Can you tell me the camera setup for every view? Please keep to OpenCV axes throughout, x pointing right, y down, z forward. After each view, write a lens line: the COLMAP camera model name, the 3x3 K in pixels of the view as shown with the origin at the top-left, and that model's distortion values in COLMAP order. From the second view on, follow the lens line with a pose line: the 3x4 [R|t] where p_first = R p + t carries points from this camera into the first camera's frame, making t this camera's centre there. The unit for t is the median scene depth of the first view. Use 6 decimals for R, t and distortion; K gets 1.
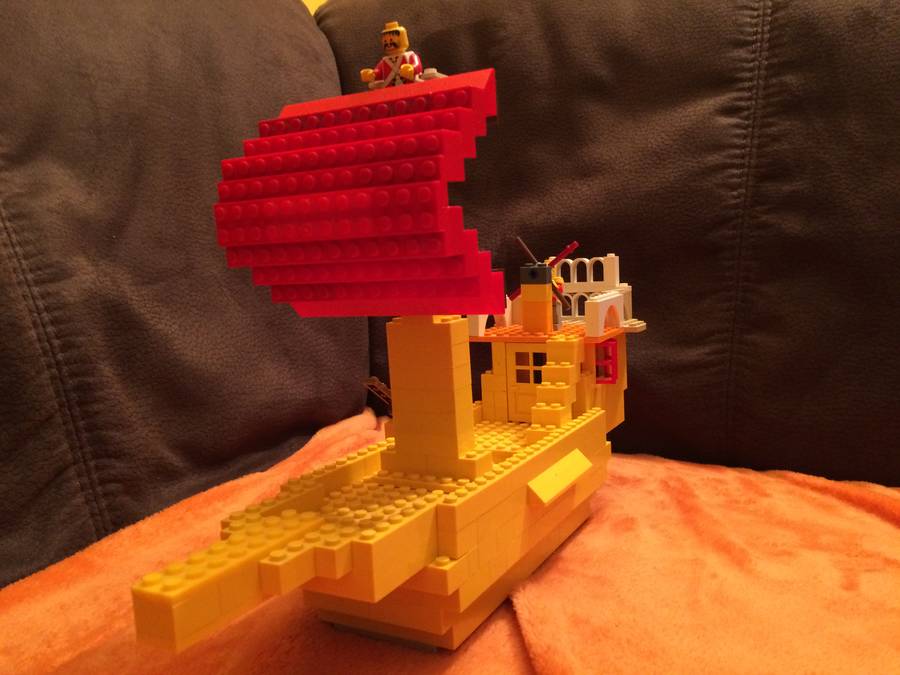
lens RADIAL K [[778.8, 0, 504.0], [0, 778.8, 329.8], [0, 0, 1]] dist [0.120045, -0.170836]
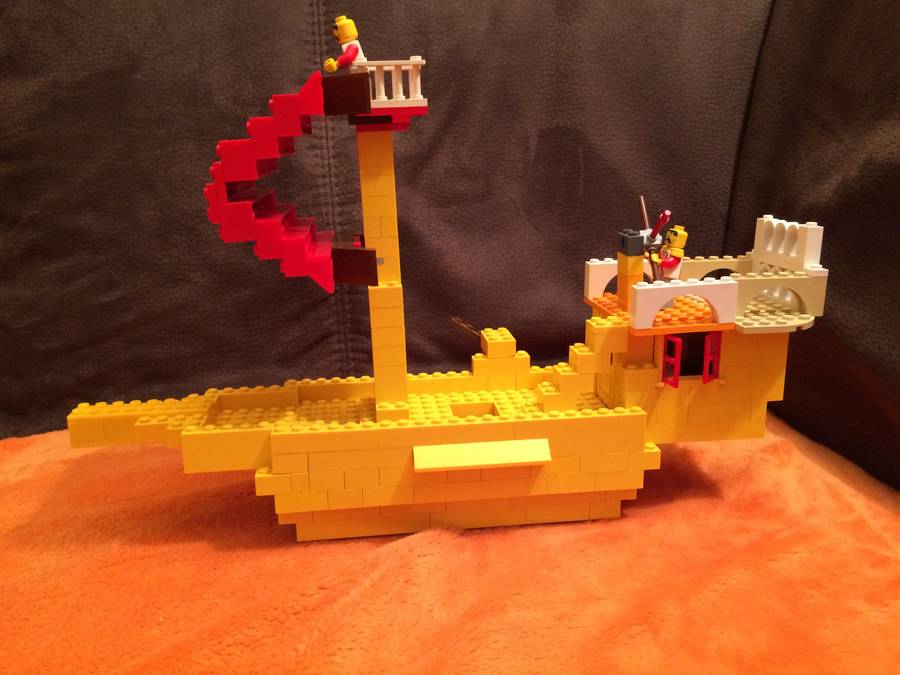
lens RADIAL K [[813.0, 0, 450.0], [0, 813.0, 337.5], [0, 0, 1]] dist [0.120332, -0.202647]
pose [[0.552116, 0.229236, -0.801635, 0.673158], [-0.091021, 0.972287, 0.215346, -0.143074], [0.828784, -0.045930, 0.557680, 0.299724]]
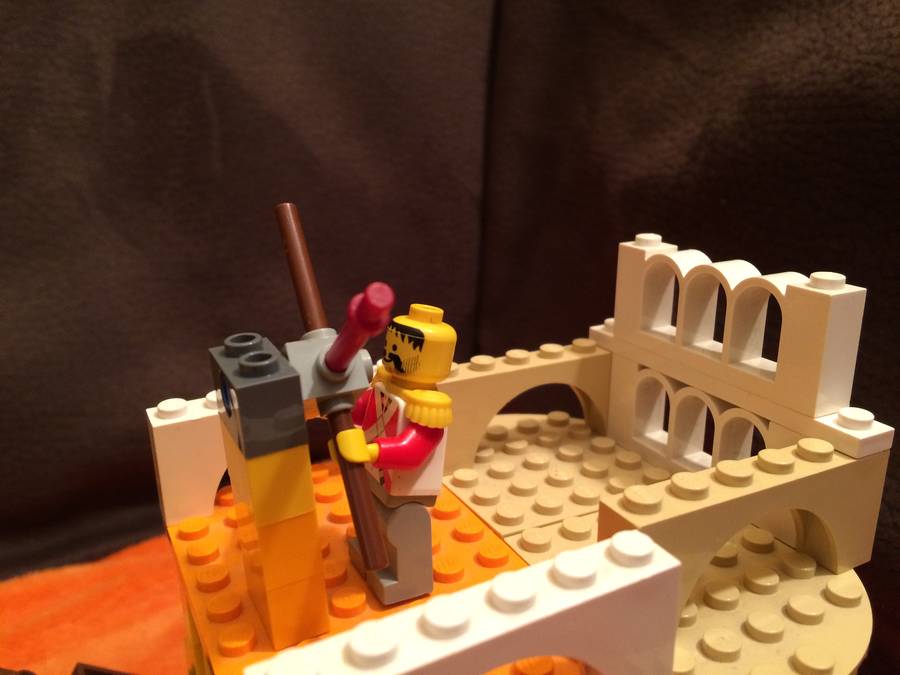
lens RADIAL K [[813.0, 0, 450.0], [0, 813.0, 337.5], [0, 0, 1]] dist [0.120332, -0.202647]
pose [[0.796882, 0.196539, -0.571272, 0.221789], [-0.068413, 0.968878, 0.237899, -0.143089], [0.600249, -0.150495, 0.785527, 0.811457]]
